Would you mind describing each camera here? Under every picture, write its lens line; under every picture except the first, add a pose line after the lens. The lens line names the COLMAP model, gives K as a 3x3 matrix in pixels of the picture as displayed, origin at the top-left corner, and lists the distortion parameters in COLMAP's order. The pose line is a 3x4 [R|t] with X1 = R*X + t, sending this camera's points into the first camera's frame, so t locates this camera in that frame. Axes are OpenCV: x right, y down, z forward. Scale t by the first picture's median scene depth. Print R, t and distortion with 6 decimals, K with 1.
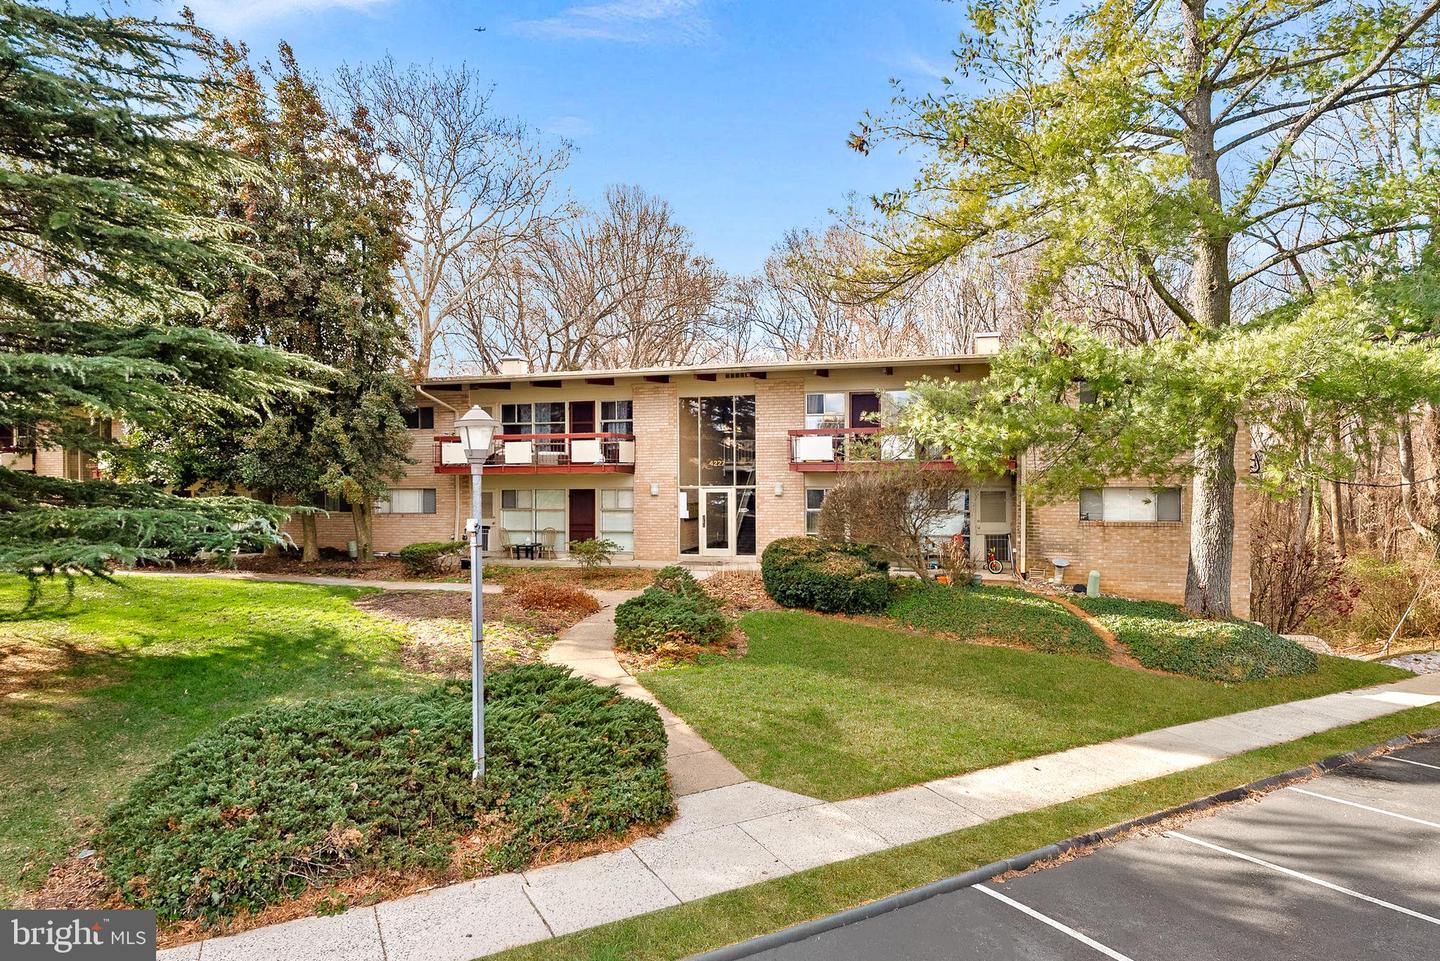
lens RADIAL K [[648.6, 0, 720.6], [0, 648.6, 478.0], [0, 0, 1]] dist [-0.007168, 0.002238]
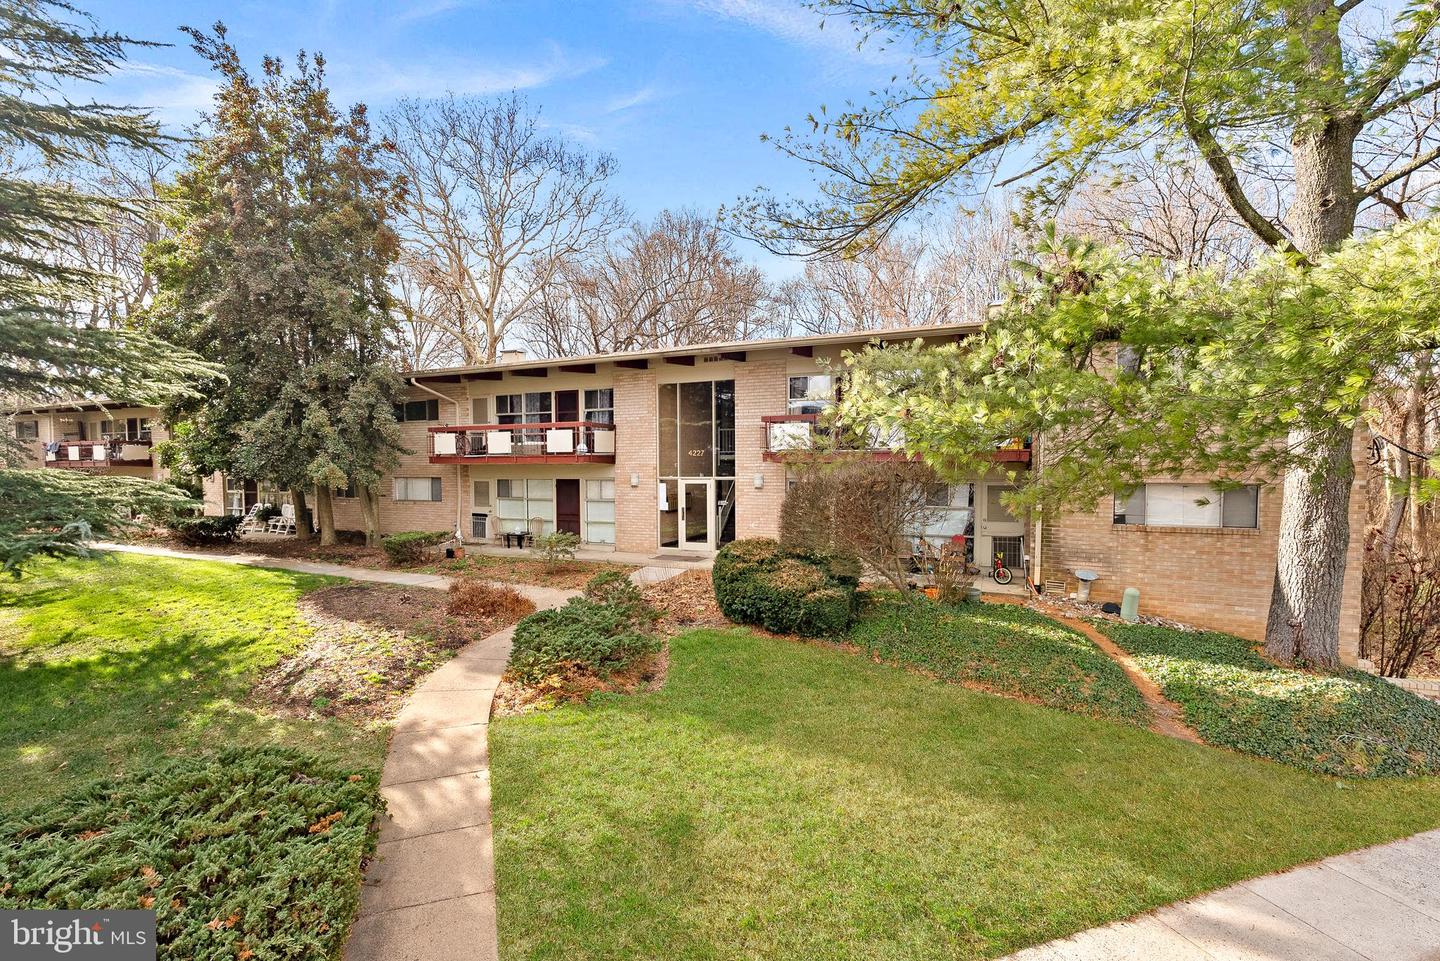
lens RADIAL K [[534.3, 0, 717.4], [0, 534.3, 480.1], [0, 0, 1]] dist [-0.001134, -0.000384]
pose [[0.990346, 0.004351, -0.138552, 0.155873], [0.000274, 0.999444, 0.033341, -0.010557], [0.138620, -0.033057, 0.989794, 0.271338]]
